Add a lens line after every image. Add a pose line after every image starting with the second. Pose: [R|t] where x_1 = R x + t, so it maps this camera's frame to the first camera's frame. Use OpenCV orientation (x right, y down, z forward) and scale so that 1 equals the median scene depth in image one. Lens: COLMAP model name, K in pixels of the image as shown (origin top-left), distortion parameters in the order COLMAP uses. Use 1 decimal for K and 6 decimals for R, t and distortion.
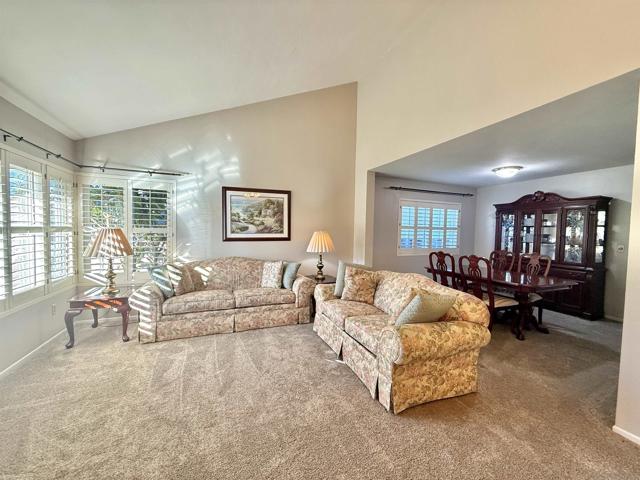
lens RADIAL K [[255.1, 0, 317.7], [0, 255.1, 242.0], [0, 0, 1]] dist [0.000592, -0.000094]
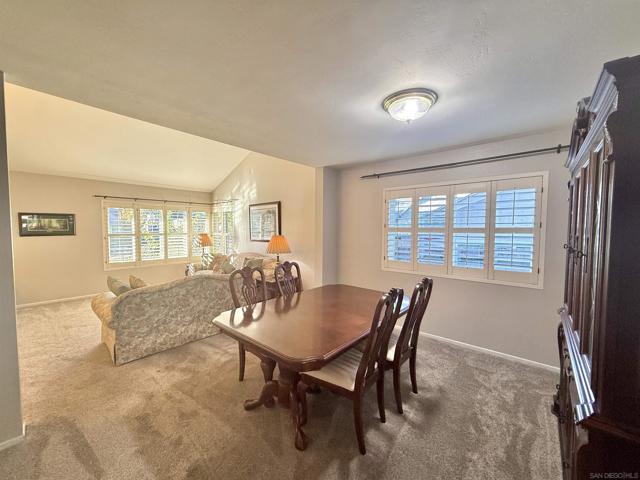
lens RADIAL K [[255.1, 0, 326.7], [0, 255.1, 245.4], [0, 0, 1]] dist [0.000592, -0.000094]
pose [[0.478041, 0.024727, -0.877989, 1.130480], [-0.054448, 0.998515, -0.001523, -0.006575], [0.876648, 0.048533, 0.478678, 0.692121]]
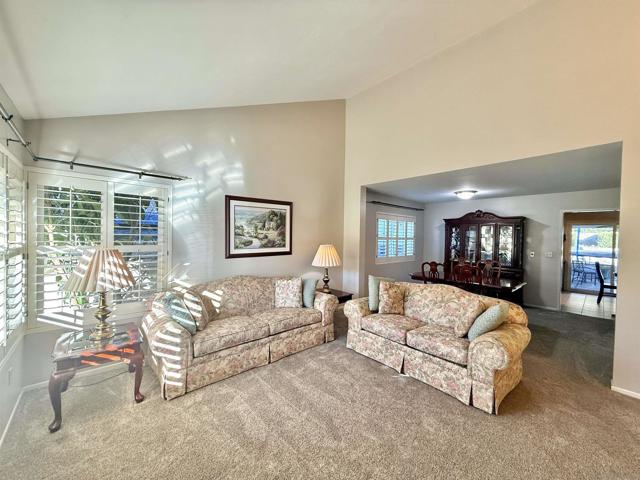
lens RADIAL K [[255.1, 0, 318.7], [0, 255.1, 241.4], [0, 0, 1]] dist [0.000592, -0.000094]
pose [[0.940976, -0.010284, 0.338317, -0.368146], [0.016388, 0.999750, -0.015191, -0.041903], [-0.338077, 0.019838, 0.940909, 0.082522]]
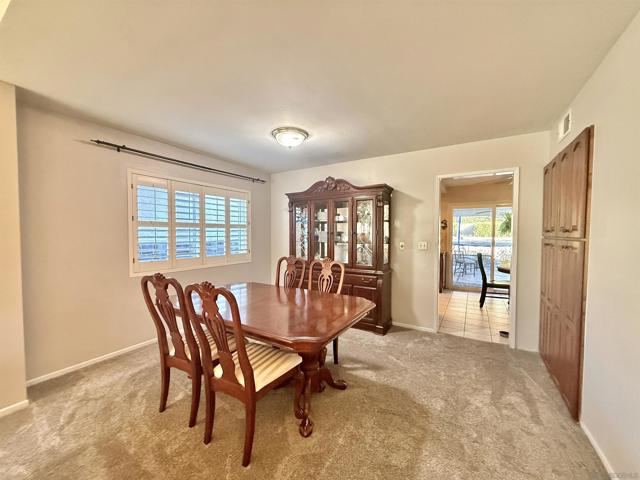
lens RADIAL K [[255.1, 0, 316.6], [0, 255.1, 244.6], [0, 0, 1]] dist [0.000592, -0.000094]
pose [[0.808472, -0.046516, 0.586694, 0.415692], [0.040838, 0.998903, 0.022923, -0.012798], [-0.587117, 0.005426, 0.809484, 0.445506]]
